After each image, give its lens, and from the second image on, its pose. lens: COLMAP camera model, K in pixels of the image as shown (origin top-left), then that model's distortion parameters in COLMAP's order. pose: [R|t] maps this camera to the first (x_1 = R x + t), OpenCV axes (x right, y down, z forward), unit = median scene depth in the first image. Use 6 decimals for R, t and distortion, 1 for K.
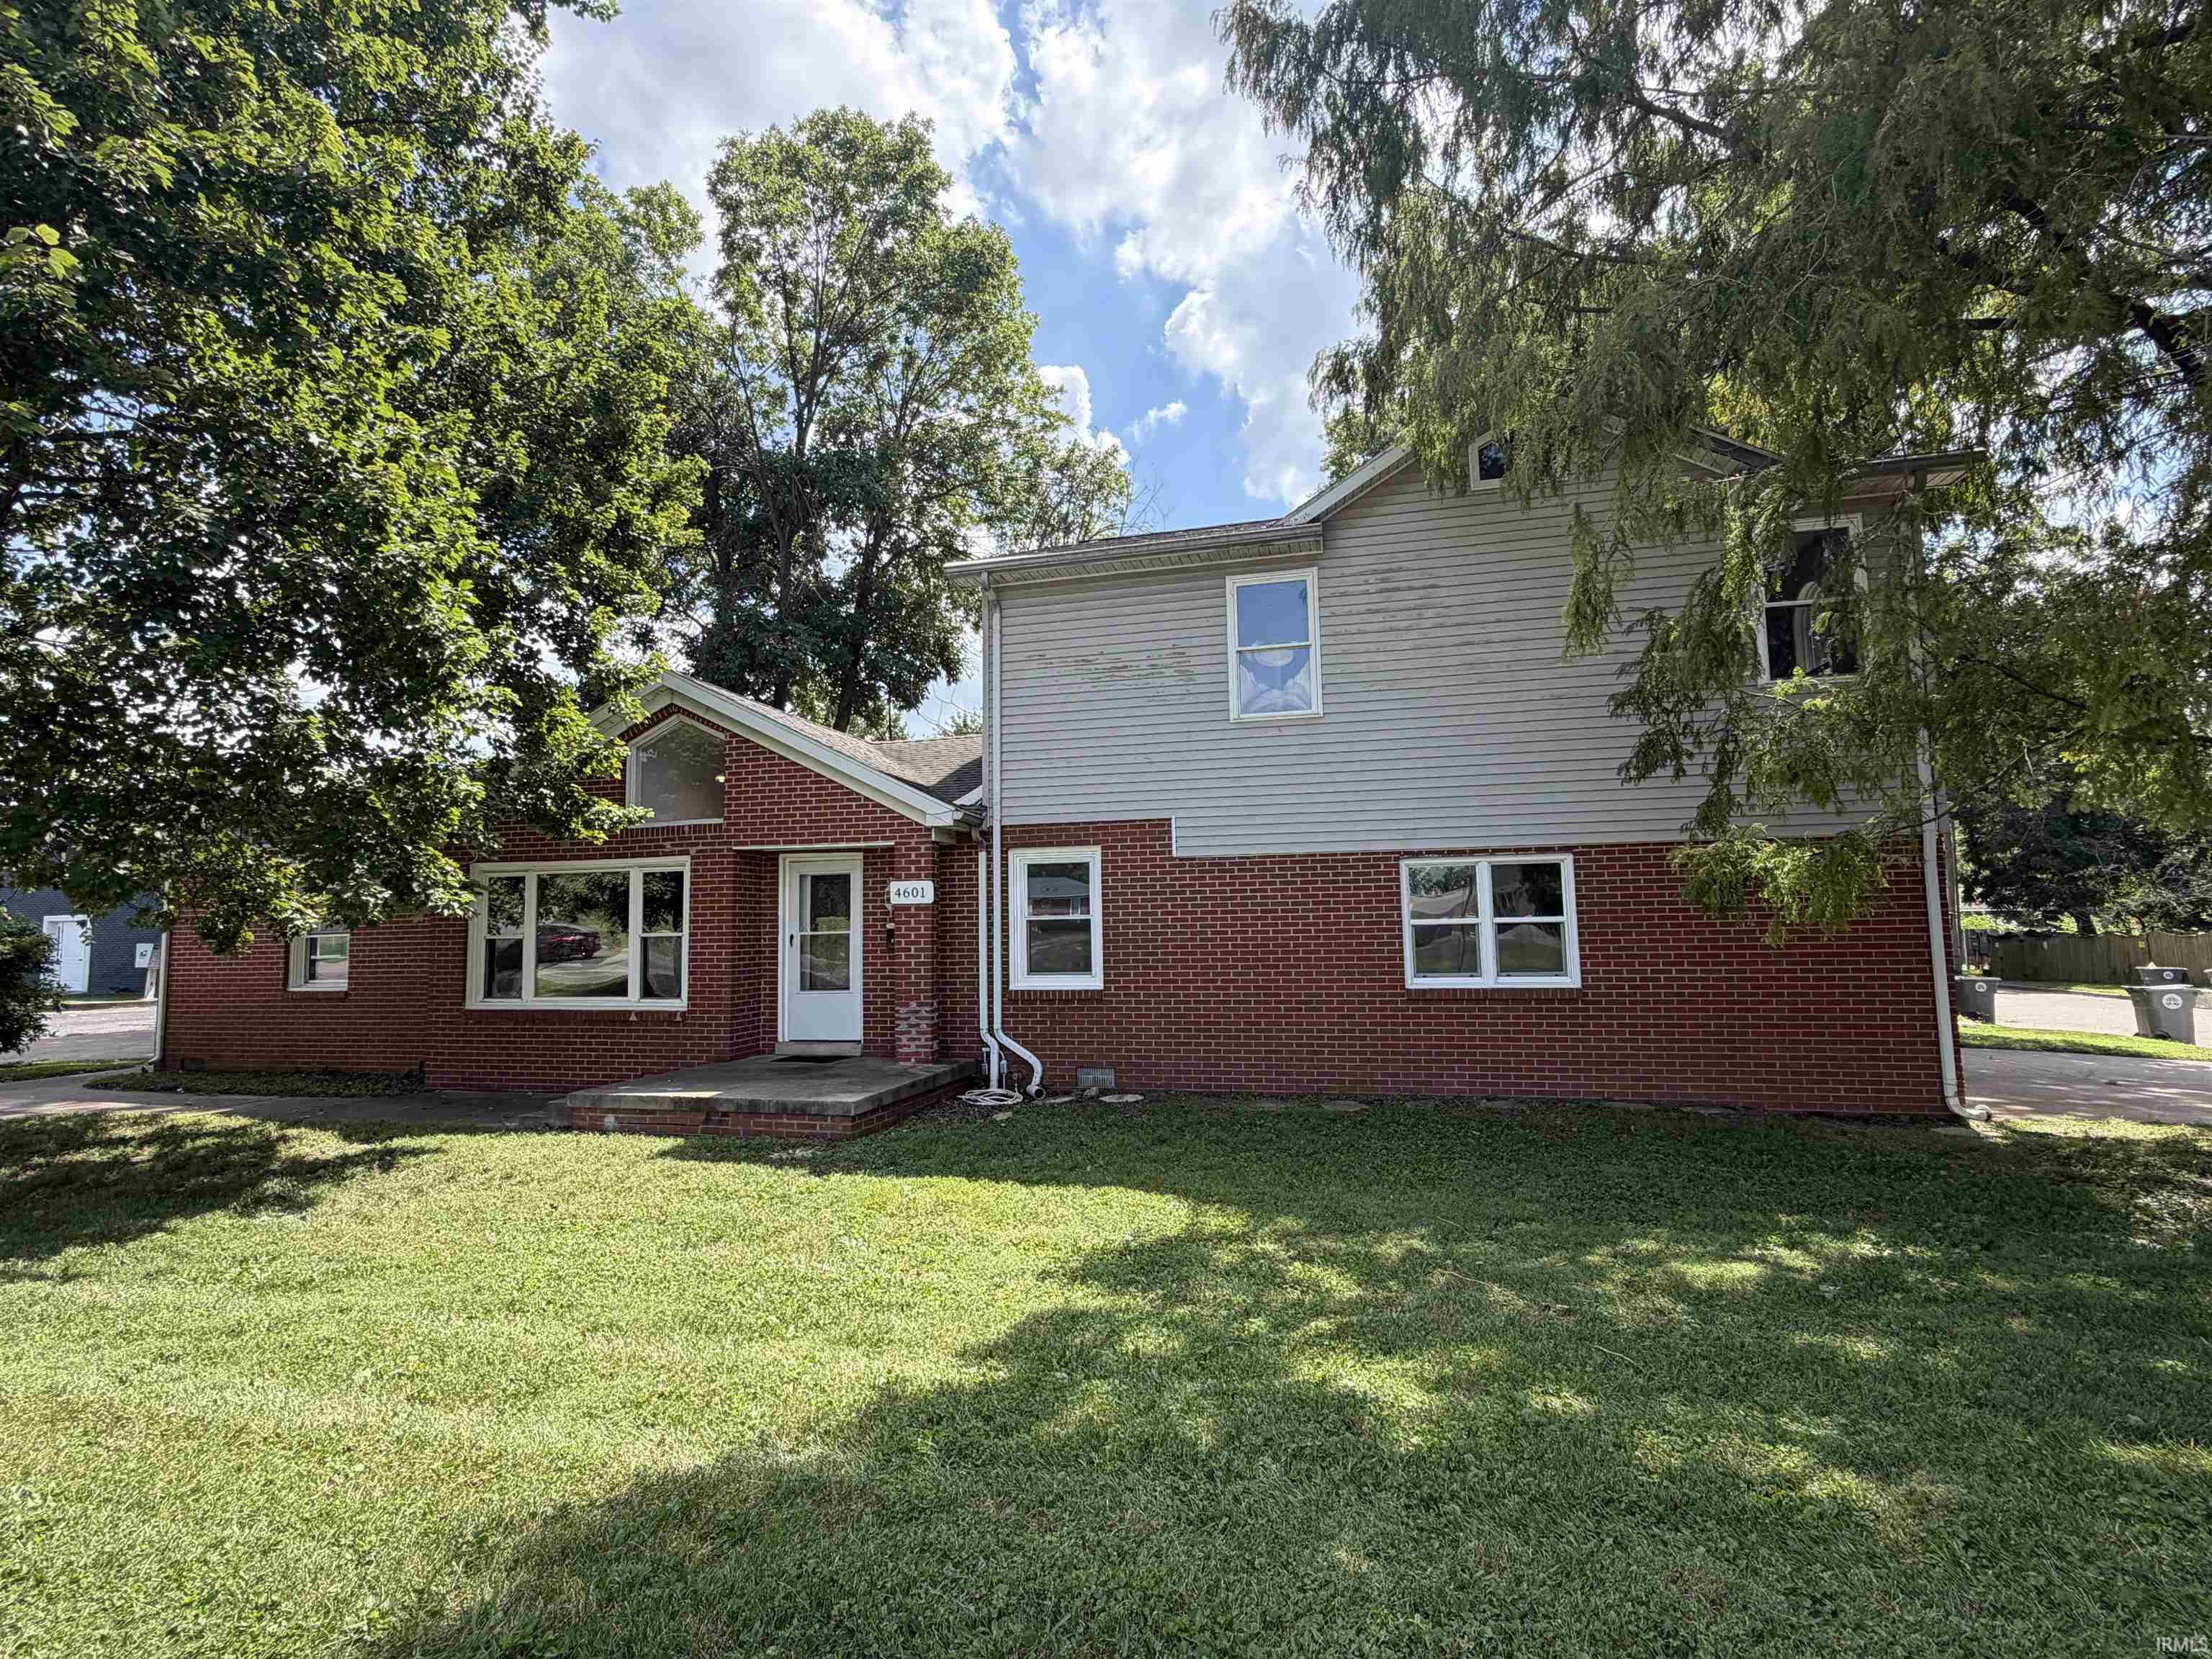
lens RADIAL K [[1043.1, 0, 1104.2], [0, 1043.1, 828.2], [0, 0, 1]] dist [0.001404, -0.002182]
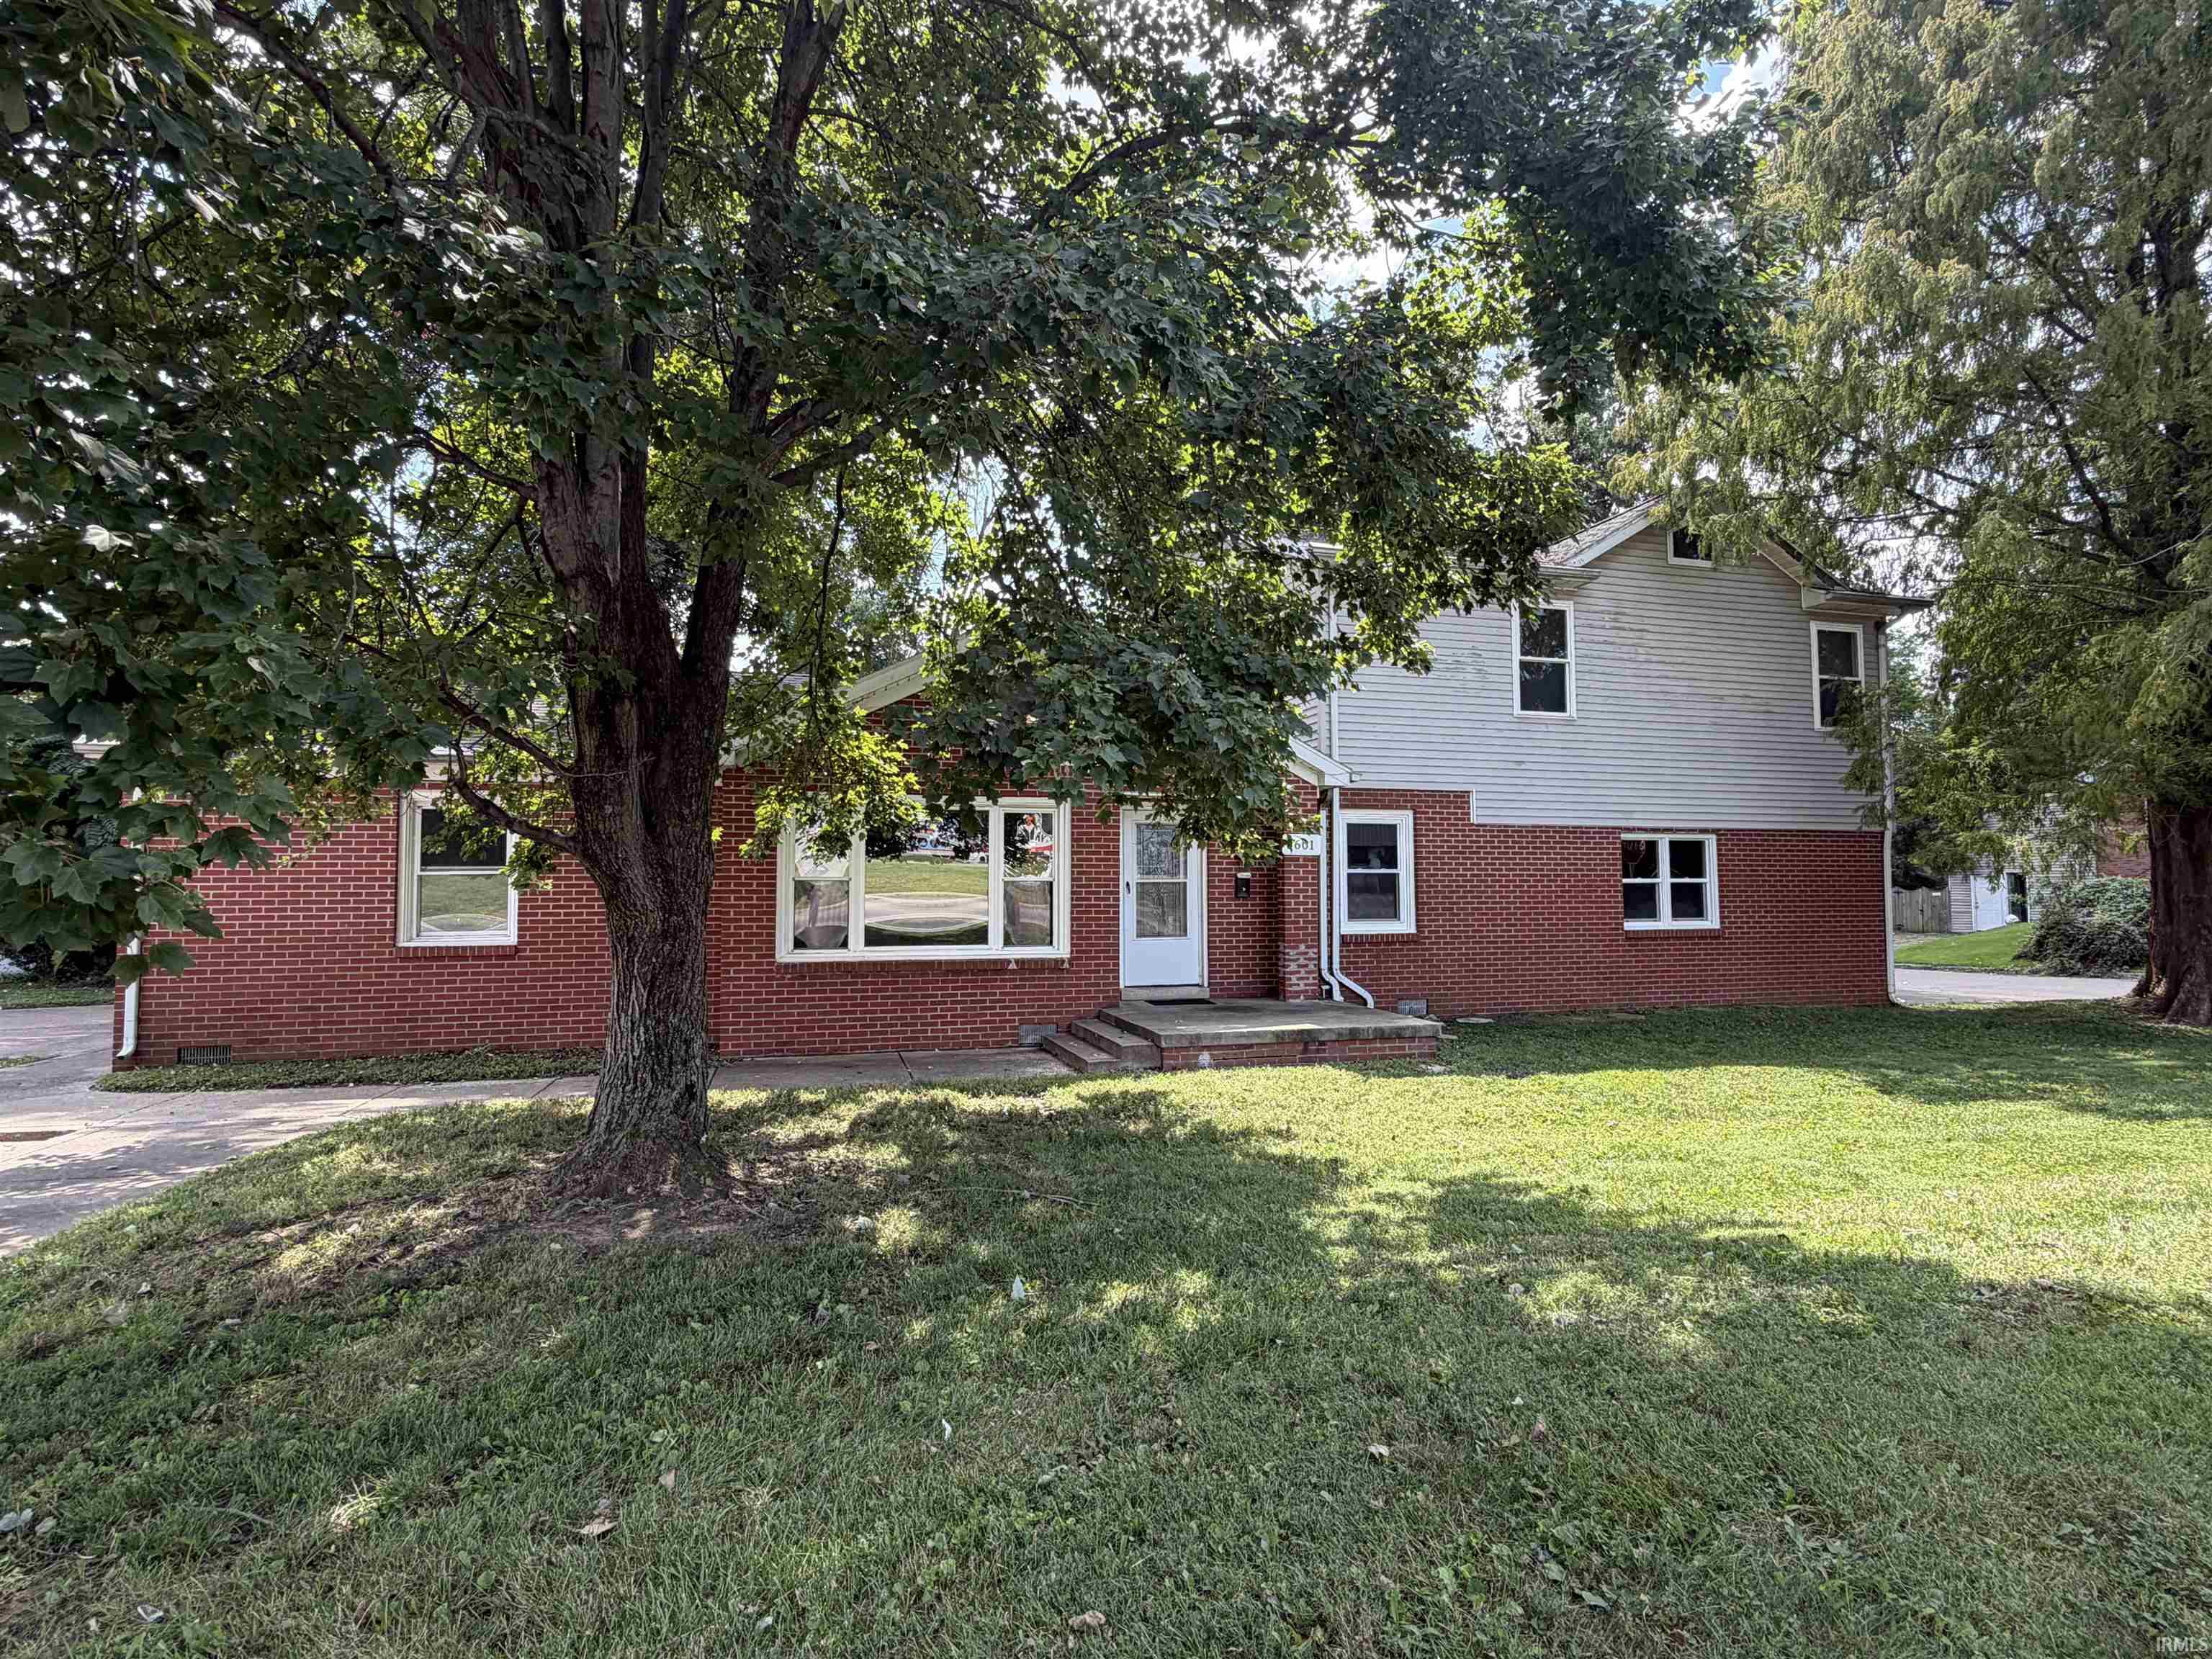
lens RADIAL K [[1098.2, 0, 1117.0], [0, 1098.2, 835.9], [0, 0, 1]] dist [-0.001451, 0.000375]
pose [[0.866354, 0.040421, 0.497791, -0.923506], [-0.059146, 0.998009, 0.021899, 0.038722], [-0.495915, -0.048414, 0.867020, 0.102052]]
